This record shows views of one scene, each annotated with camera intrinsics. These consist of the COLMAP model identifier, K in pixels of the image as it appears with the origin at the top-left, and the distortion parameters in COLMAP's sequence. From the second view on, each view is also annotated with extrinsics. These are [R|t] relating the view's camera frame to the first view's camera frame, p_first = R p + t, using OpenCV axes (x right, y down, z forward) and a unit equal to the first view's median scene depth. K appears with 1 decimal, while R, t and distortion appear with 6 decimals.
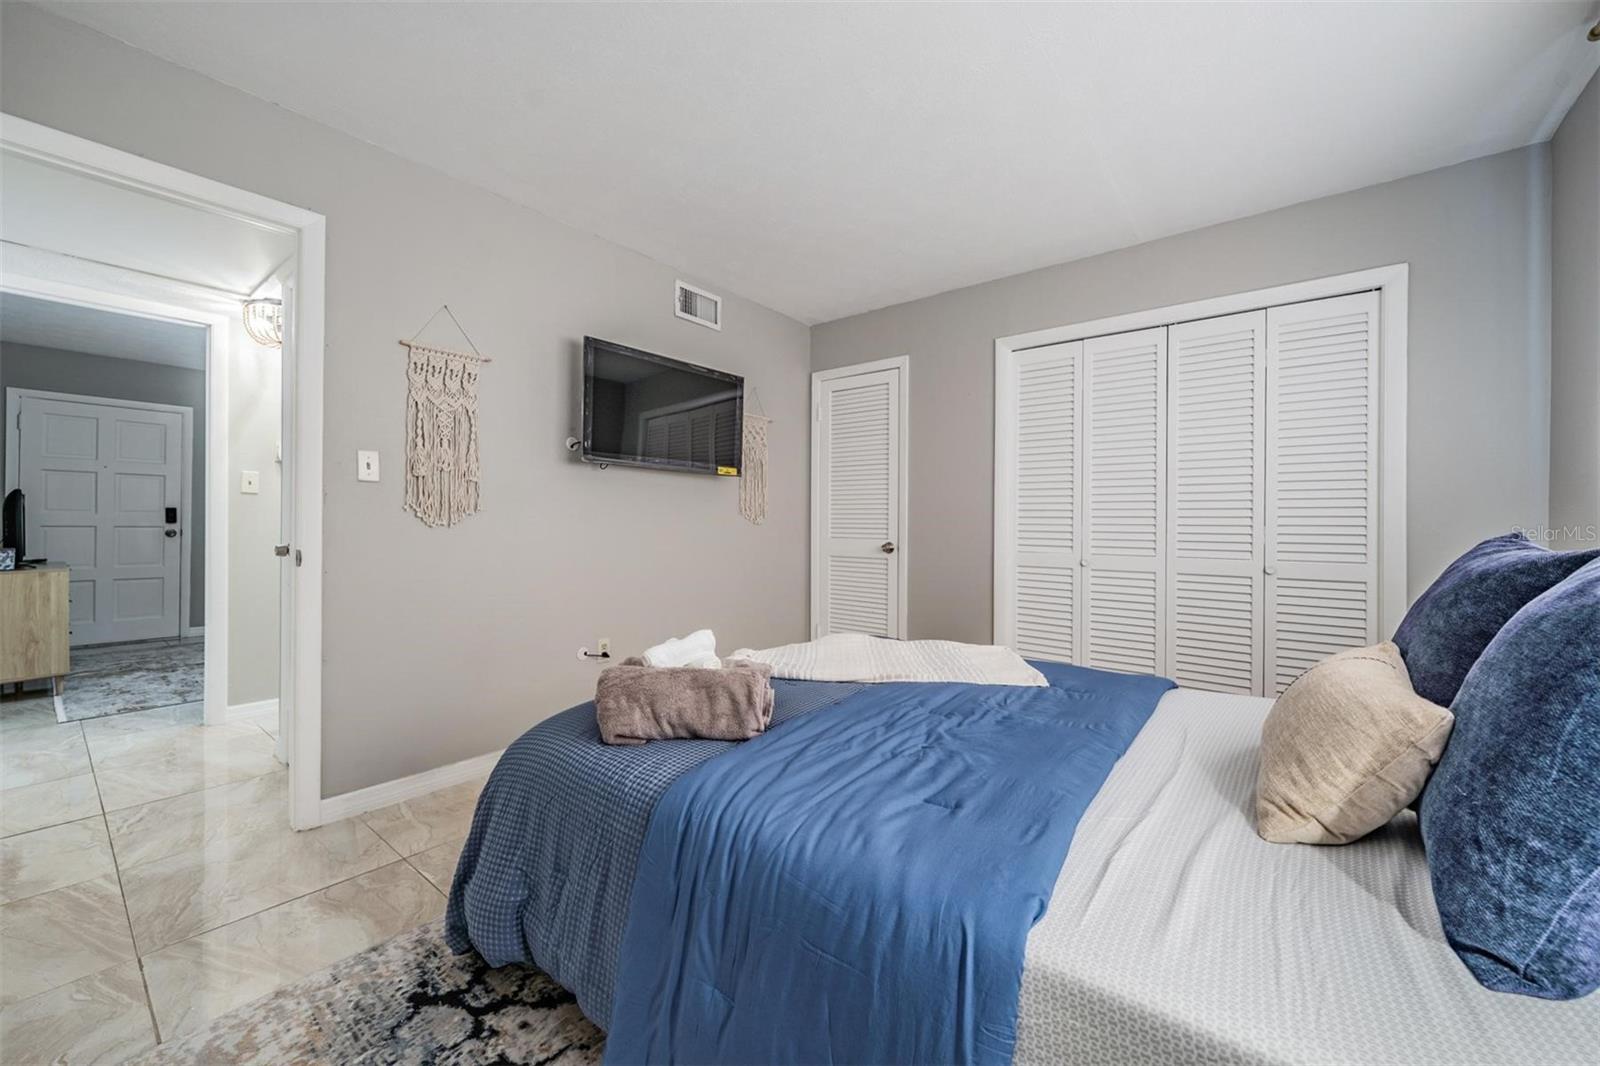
lens RADIAL K [[633.3, 0, 800.0], [0, 633.3, 533.0], [0, 0, 1]] dist [-0.000441, -0.000070]
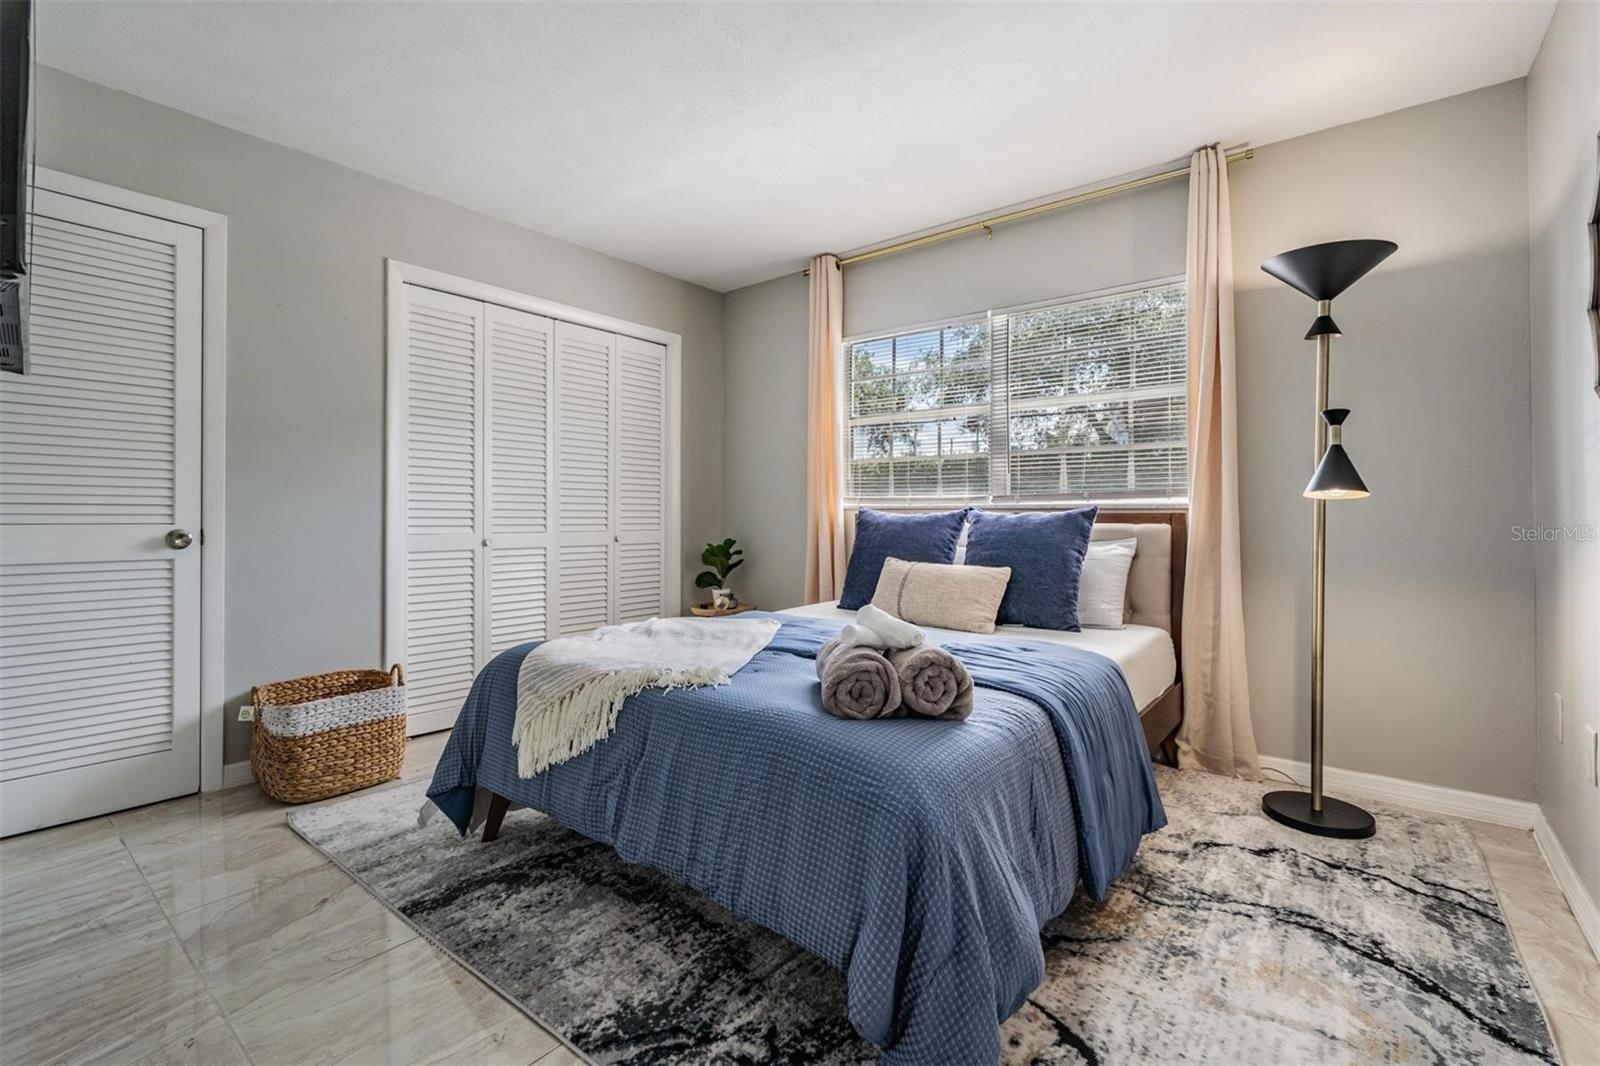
lens RADIAL K [[718.6, 0, 793.4], [0, 718.6, 522.9], [0, 0, 1]] dist [0.003959, 0.000085]
pose [[-0.002980, -0.029428, 0.999562, -0.609300], [-0.002910, 0.999563, 0.029420, -0.014794], [-0.999991, -0.002821, -0.003064, 0.544726]]
